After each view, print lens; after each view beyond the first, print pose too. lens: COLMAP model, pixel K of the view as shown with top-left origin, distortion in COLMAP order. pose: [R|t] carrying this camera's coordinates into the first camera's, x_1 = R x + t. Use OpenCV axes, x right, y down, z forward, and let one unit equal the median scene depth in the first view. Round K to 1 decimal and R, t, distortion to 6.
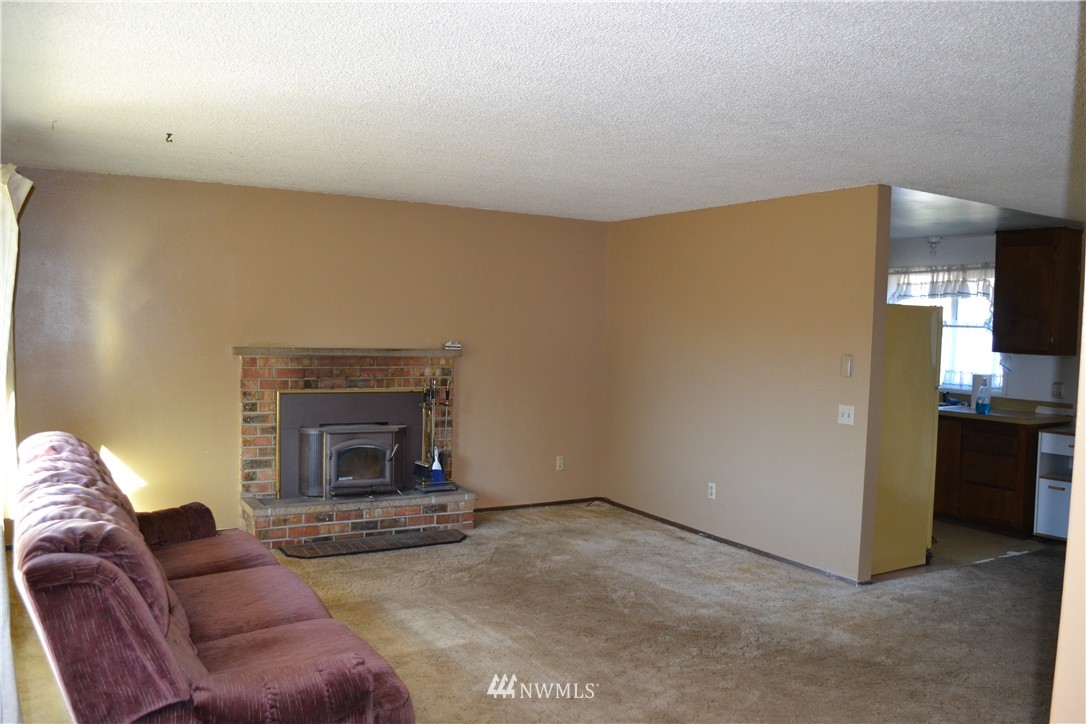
lens RADIAL K [[874.9, 0, 542.1], [0, 874.9, 376.0], [0, 0, 1]] dist [-0.068686, 0.000424]
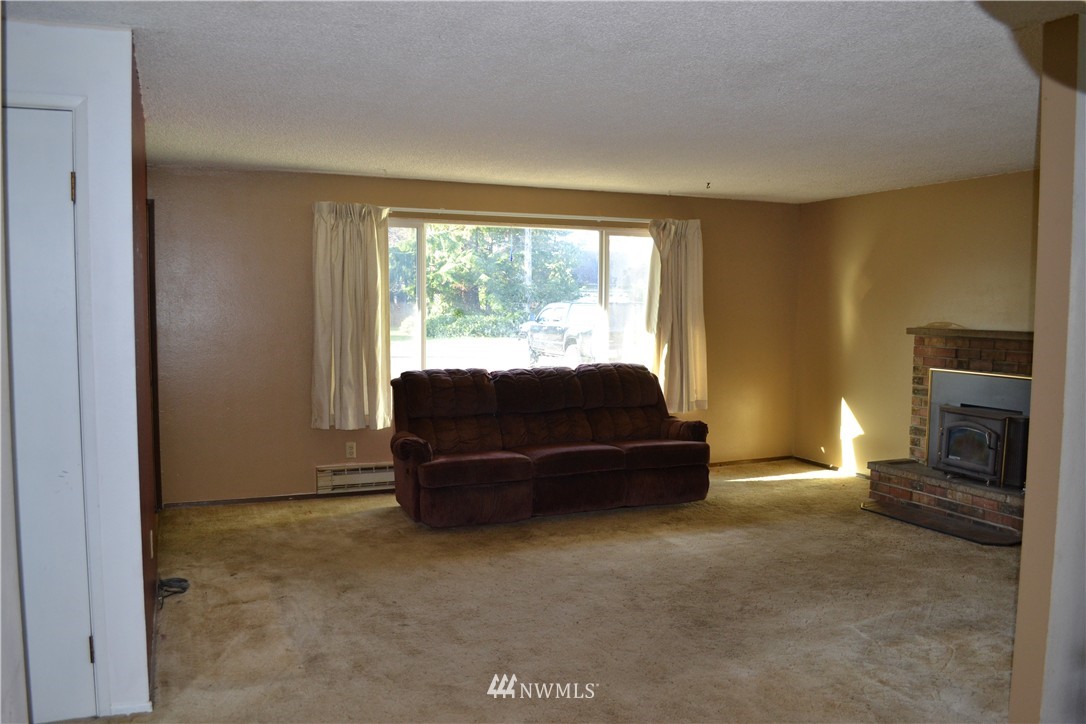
lens RADIAL K [[874.9, 0, 542.1], [0, 874.9, 376.0], [0, 0, 1]] dist [-0.068686, 0.000424]
pose [[-0.124903, 0.054247, -0.990685, 0.819386], [-0.067299, 0.995741, 0.063009, -0.007898], [0.989884, 0.074542, -0.120720, 0.634479]]
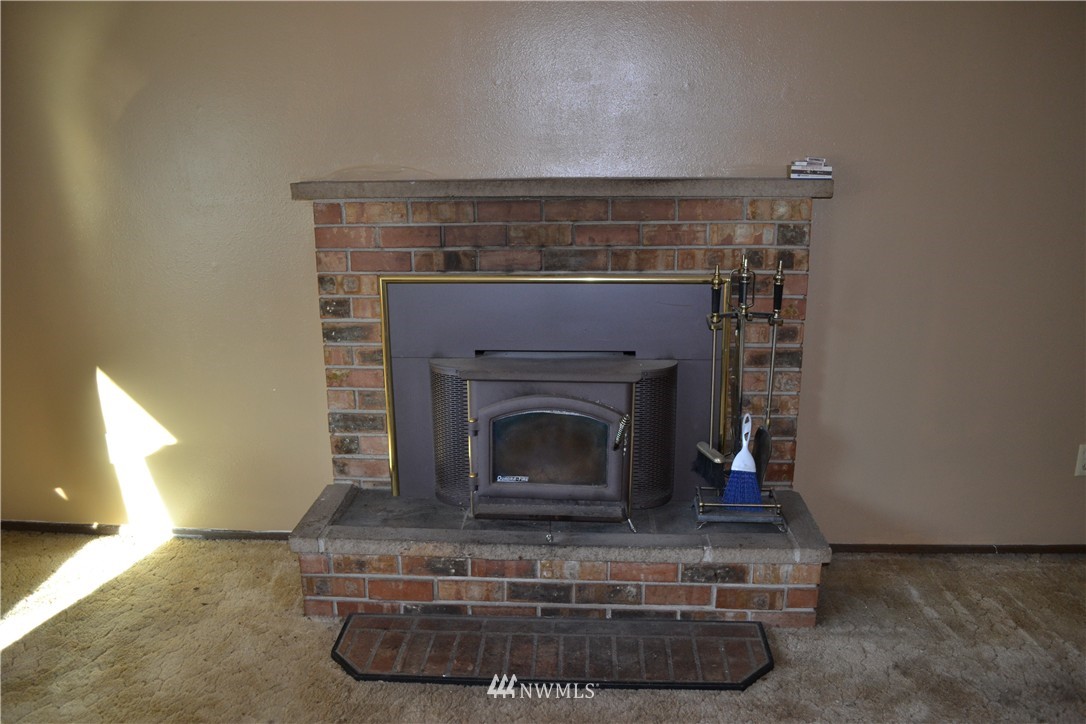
lens RADIAL K [[874.9, 0, 542.1], [0, 874.9, 376.0], [0, 0, 1]] dist [-0.068686, 0.000424]
pose [[0.828109, 0.117752, -0.548061, 0.026182], [0.000661, 0.977483, 0.211013, -0.028286], [0.560567, -0.175103, 0.809384, 0.651224]]
